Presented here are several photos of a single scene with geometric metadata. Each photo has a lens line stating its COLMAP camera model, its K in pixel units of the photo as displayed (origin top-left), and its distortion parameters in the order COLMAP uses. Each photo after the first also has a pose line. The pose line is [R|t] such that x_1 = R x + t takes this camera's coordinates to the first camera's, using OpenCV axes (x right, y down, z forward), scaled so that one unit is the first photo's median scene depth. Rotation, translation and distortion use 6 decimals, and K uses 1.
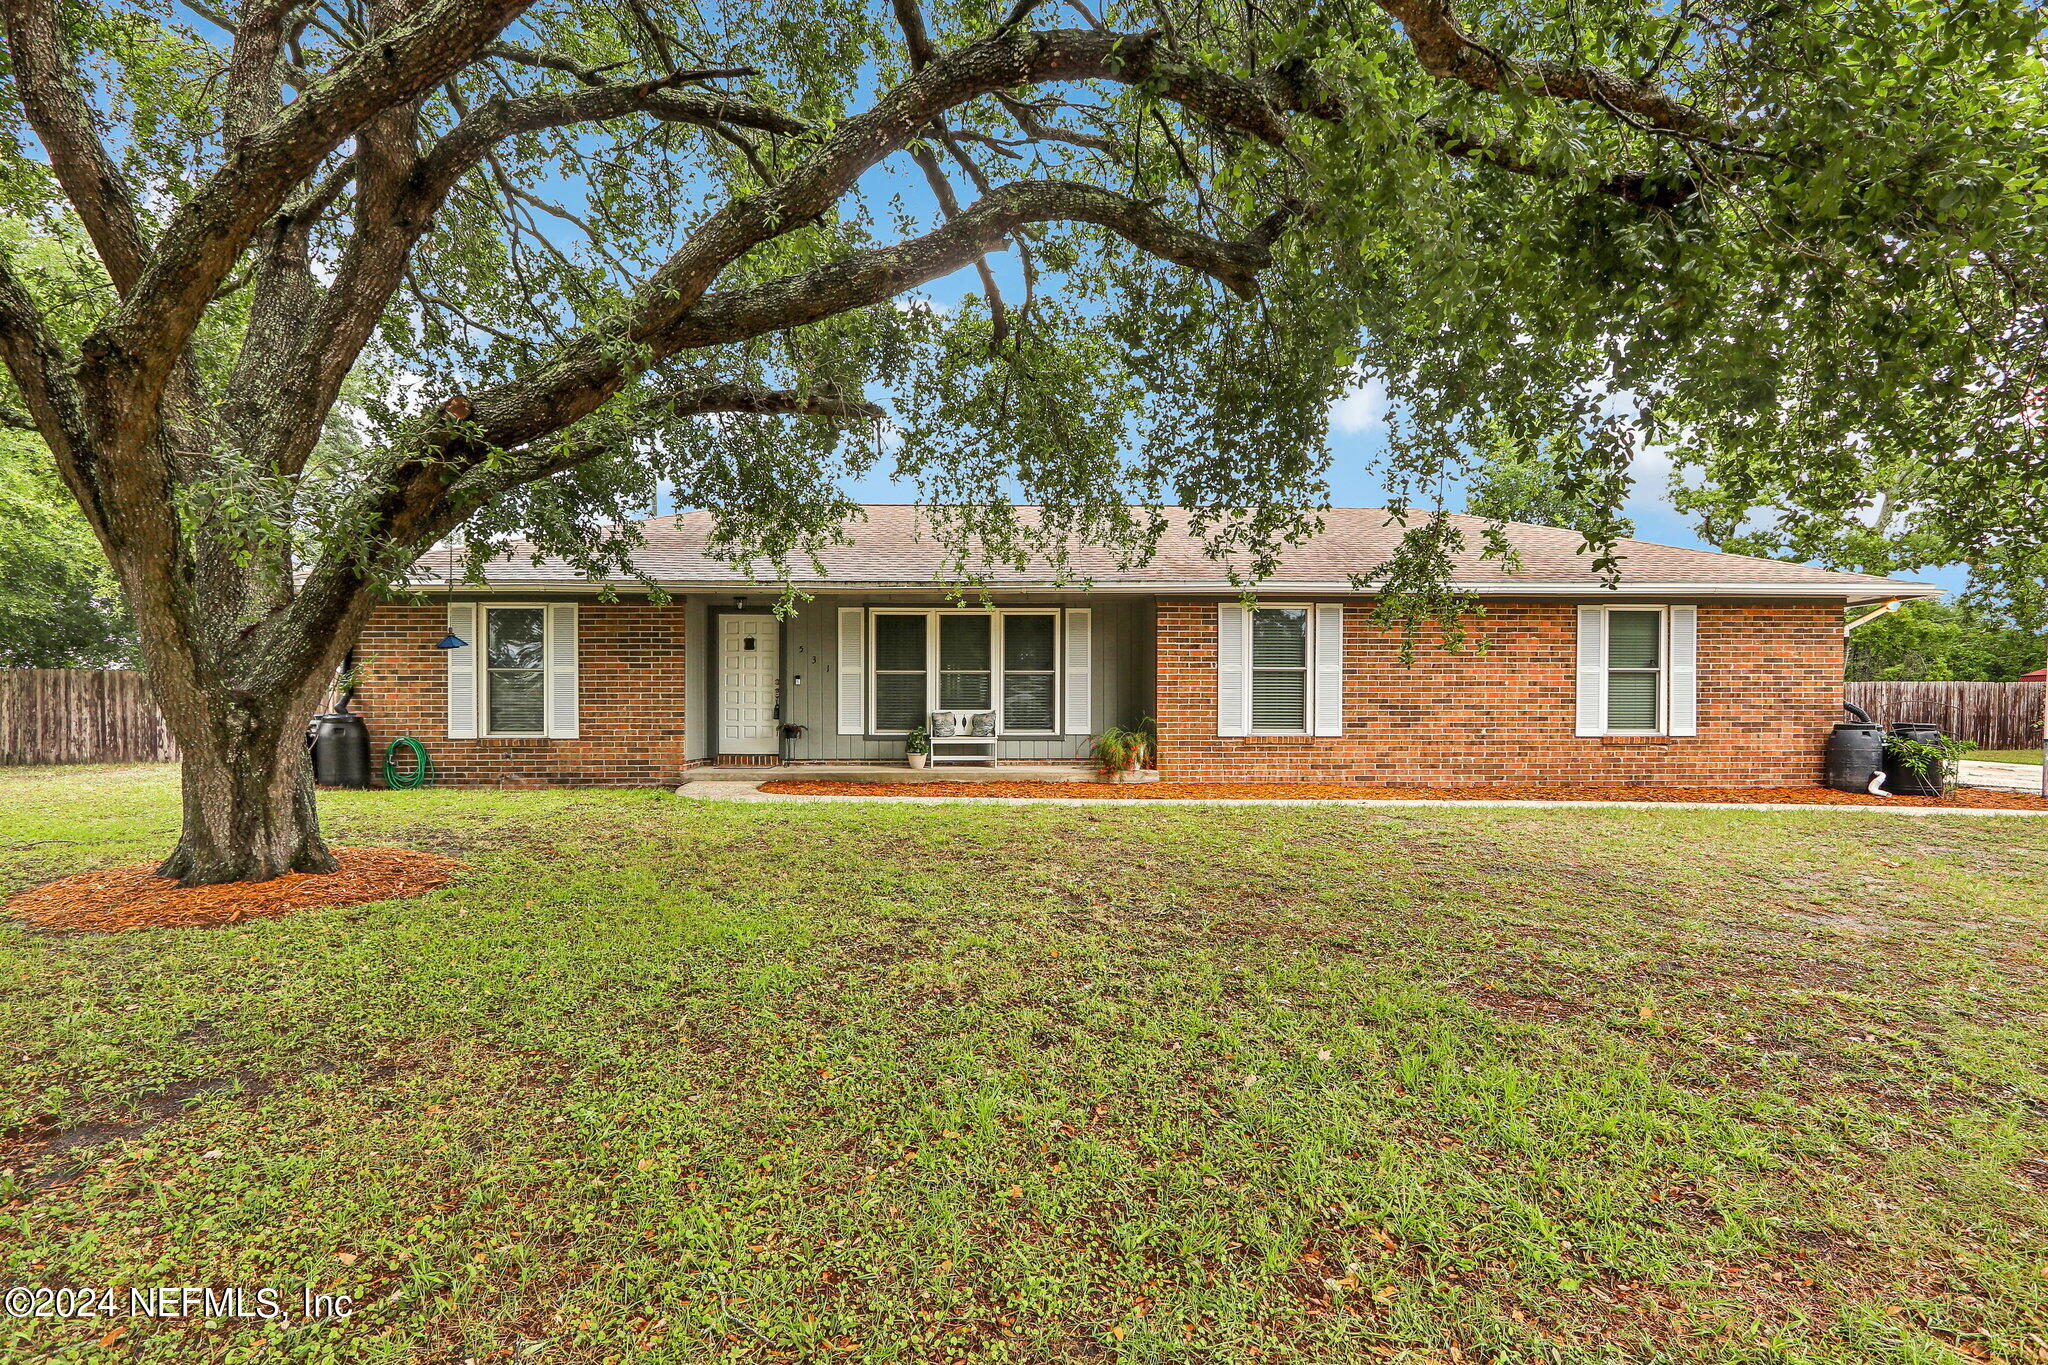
lens RADIAL K [[970.6, 0, 999.0], [0, 970.6, 691.2], [0, 0, 1]] dist [-0.010179, 0.000178]
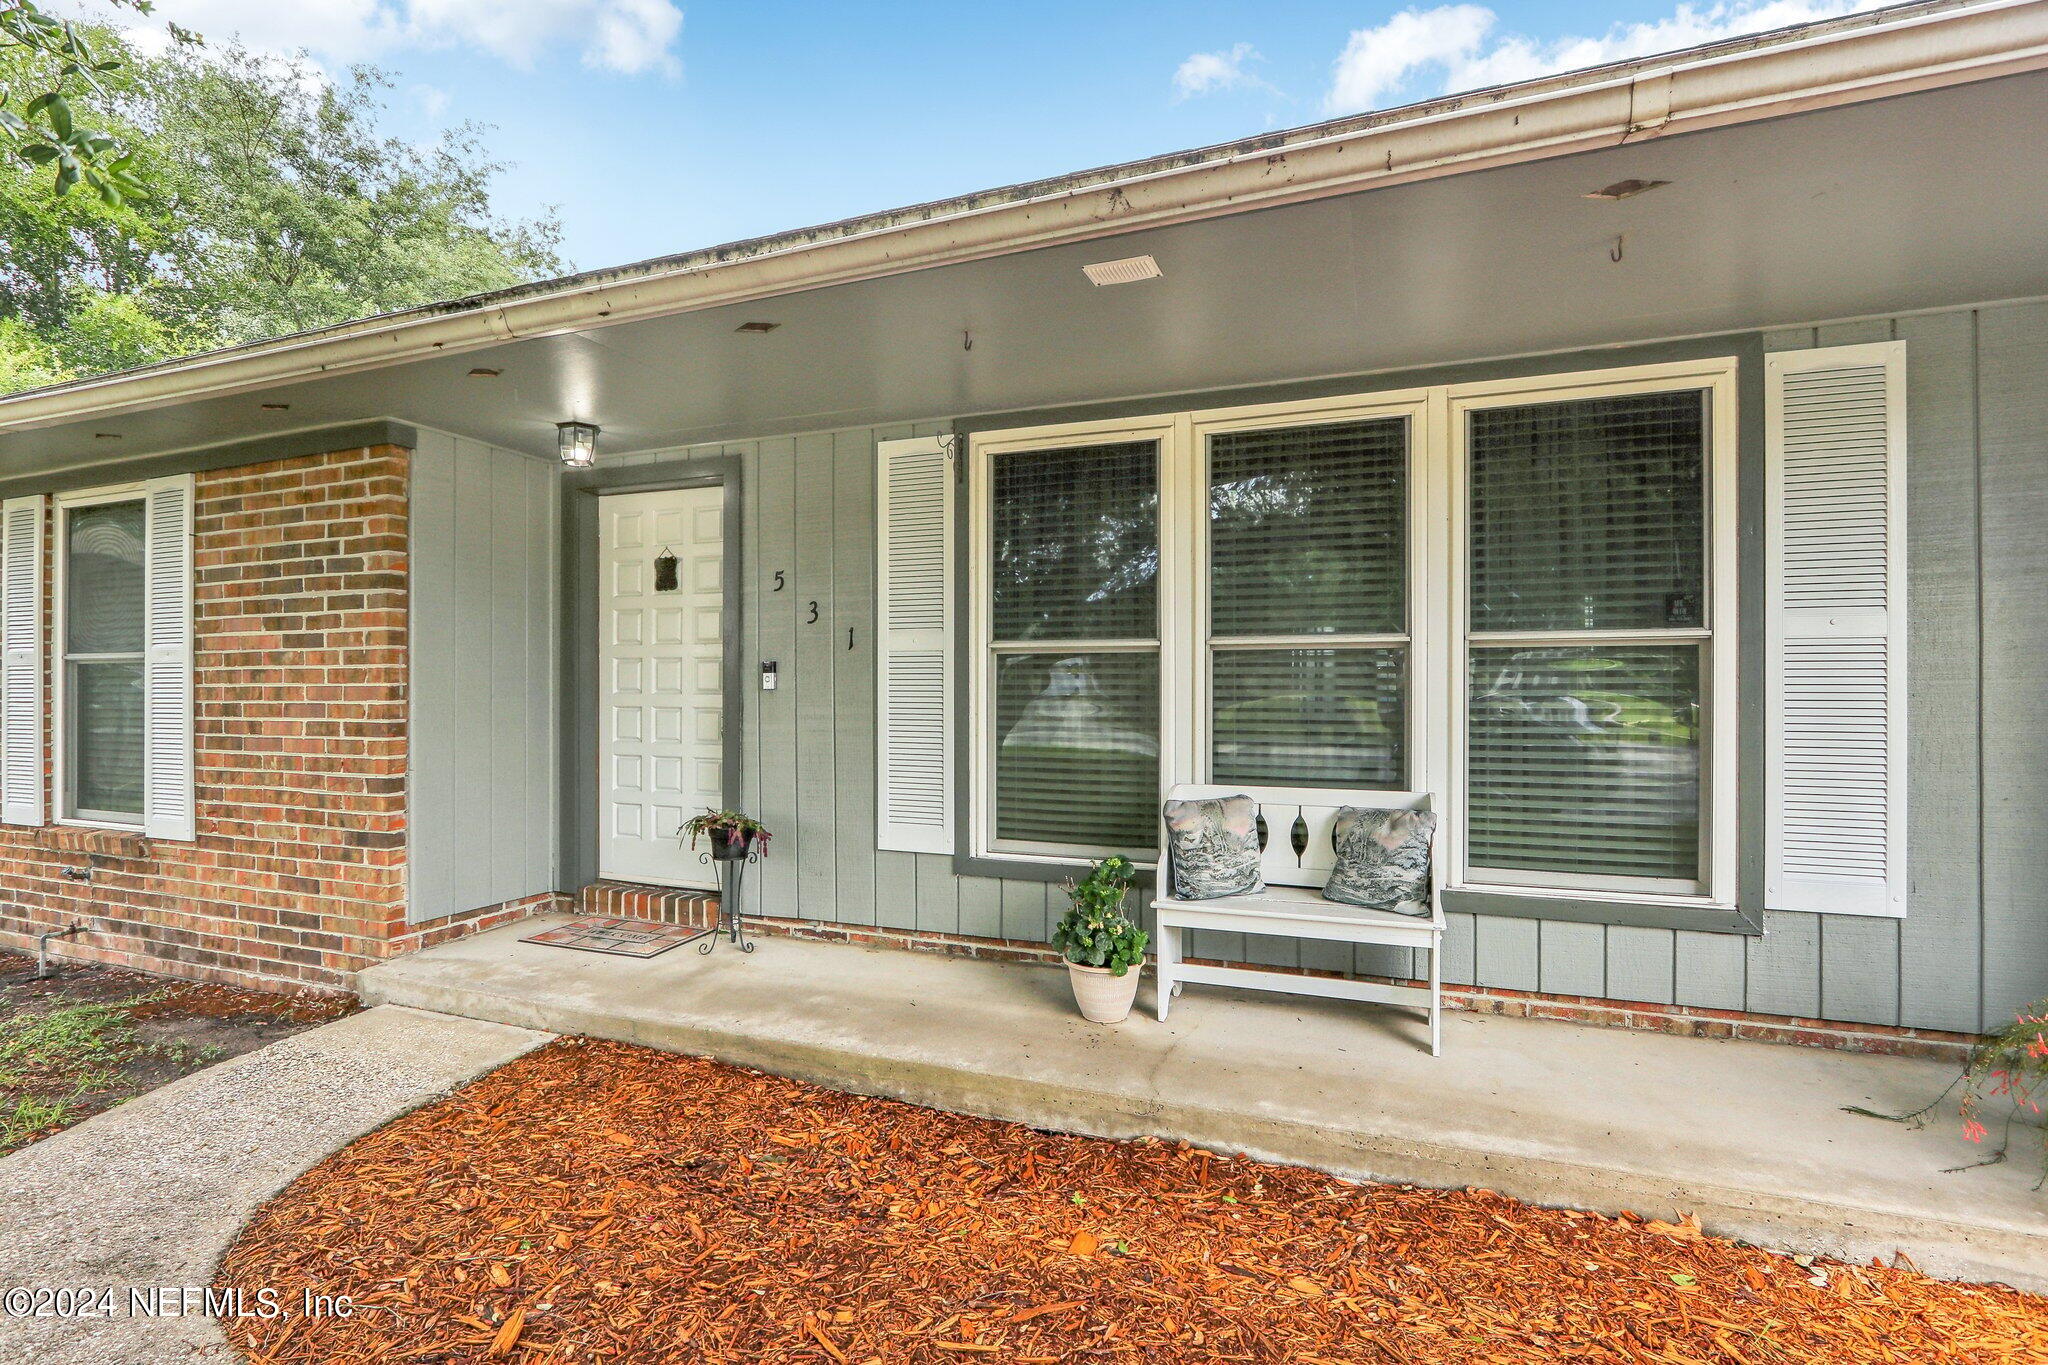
lens RADIAL K [[1020.7, 0, 967.4], [0, 1020.7, 693.4], [0, 0, 1]] dist [-0.026346, -0.000299]
pose [[0.923116, -0.000240, -0.384522, -0.014067], [0.005811, 0.999894, 0.013327, -0.010368], [0.384478, -0.014537, 0.923019, 0.740124]]
